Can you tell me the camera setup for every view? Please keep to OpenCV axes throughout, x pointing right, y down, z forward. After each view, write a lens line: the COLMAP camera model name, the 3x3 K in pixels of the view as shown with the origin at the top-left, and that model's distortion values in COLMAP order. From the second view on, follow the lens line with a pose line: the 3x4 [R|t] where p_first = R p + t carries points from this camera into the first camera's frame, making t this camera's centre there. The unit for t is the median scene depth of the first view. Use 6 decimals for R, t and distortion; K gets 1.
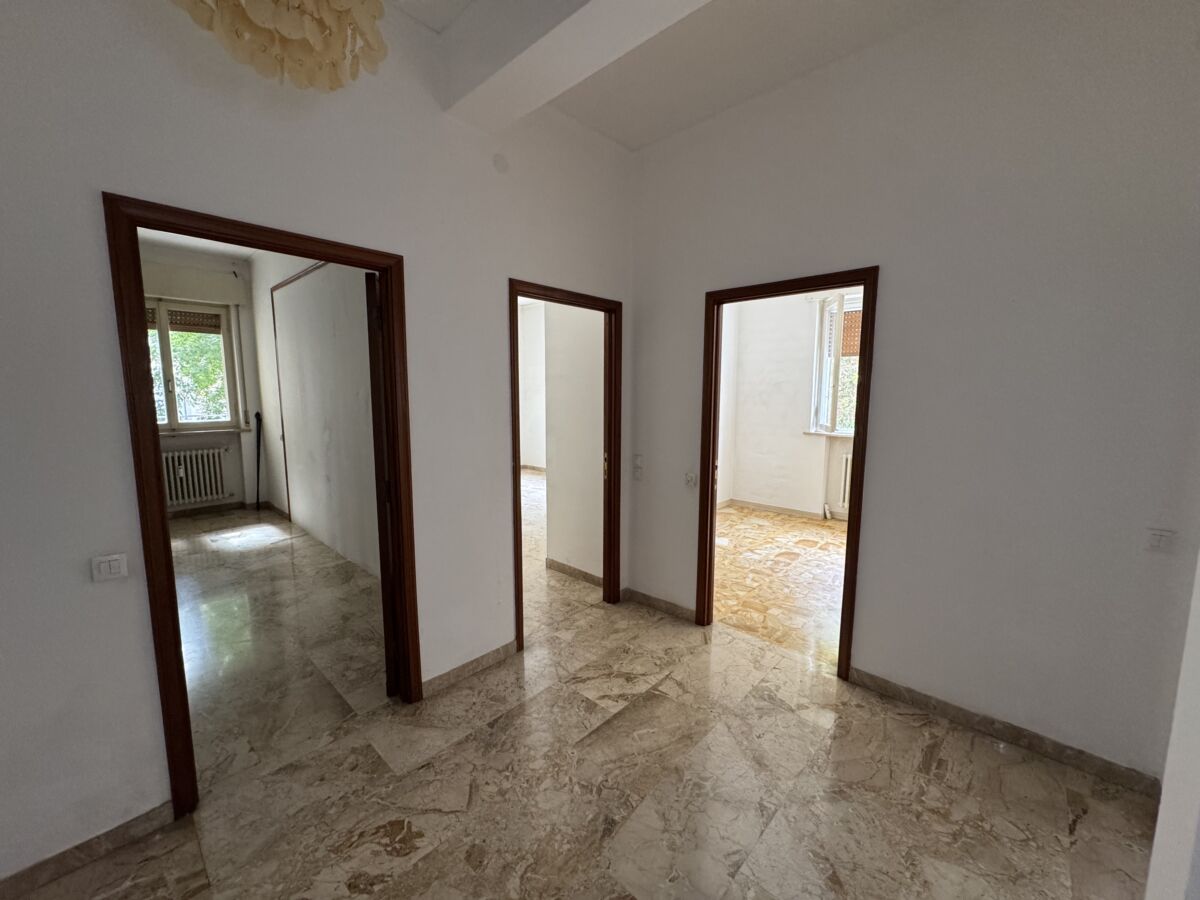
lens RADIAL K [[478.4, 0, 600.6], [0, 478.4, 447.9], [0, 0, 1]] dist [-0.003362, -0.000039]
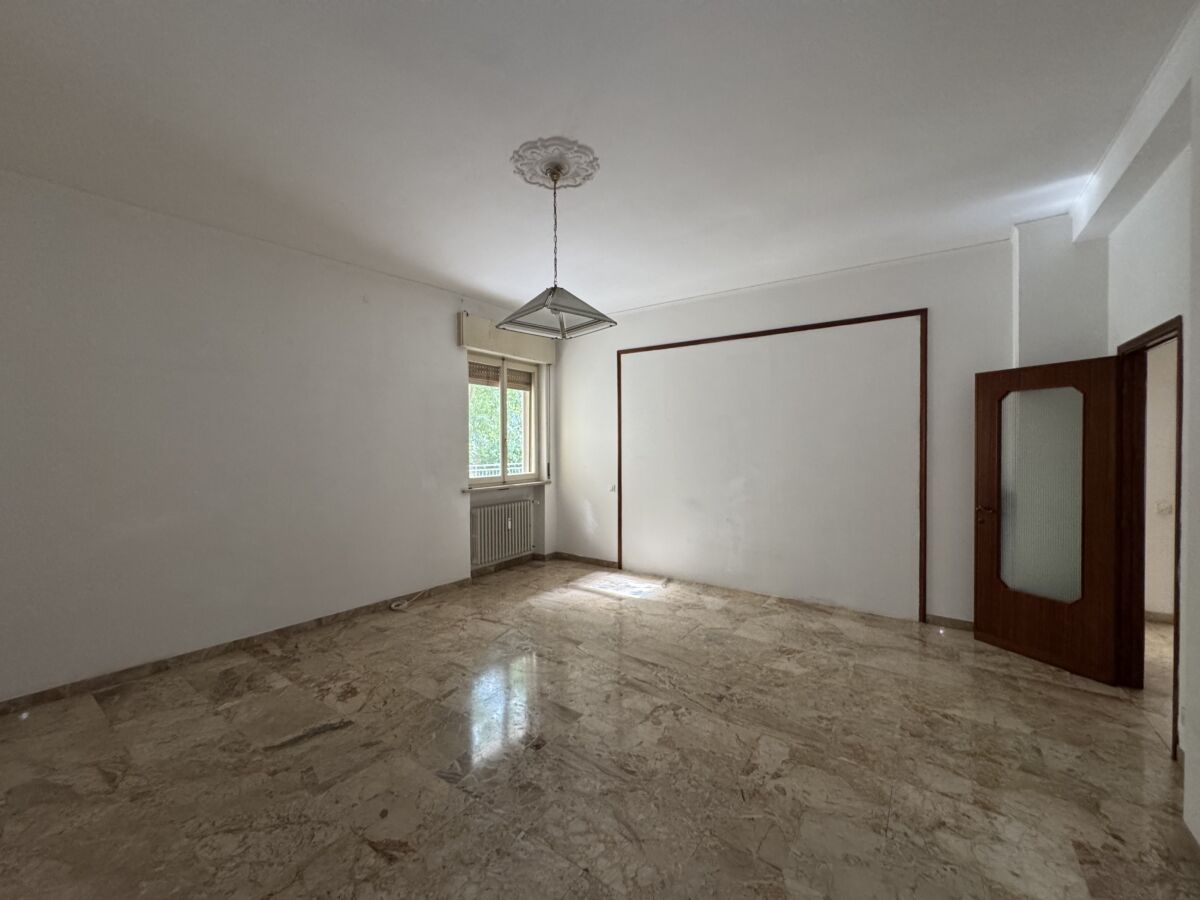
lens RADIAL K [[478.4, 0, 600.5], [0, 478.4, 447.0], [0, 0, 1]] dist [-0.003362, -0.000039]
pose [[0.989168, -0.006914, 0.146625, -0.806350], [0.023140, 0.993745, -0.109247, 0.002701], [-0.144953, 0.111457, 0.983141, -0.043675]]
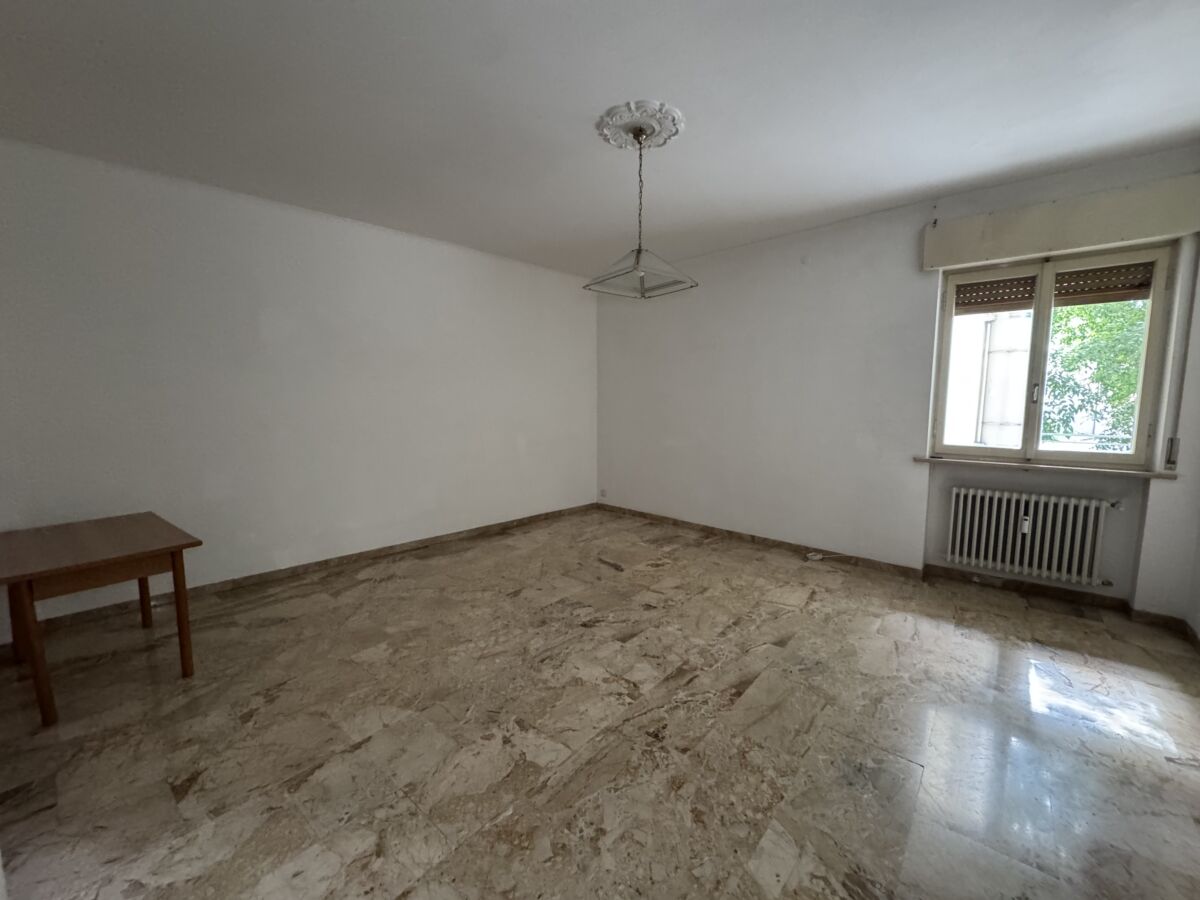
lens RADIAL K [[478.4, 0, 596.2], [0, 478.4, 451.0], [0, 0, 1]] dist [-0.003362, -0.000039]
pose [[0.053254, 0.107059, -0.992825, -0.268400], [-0.119210, 0.987808, 0.100124, -0.043881], [0.991440, 0.113023, 0.065367, 0.355443]]
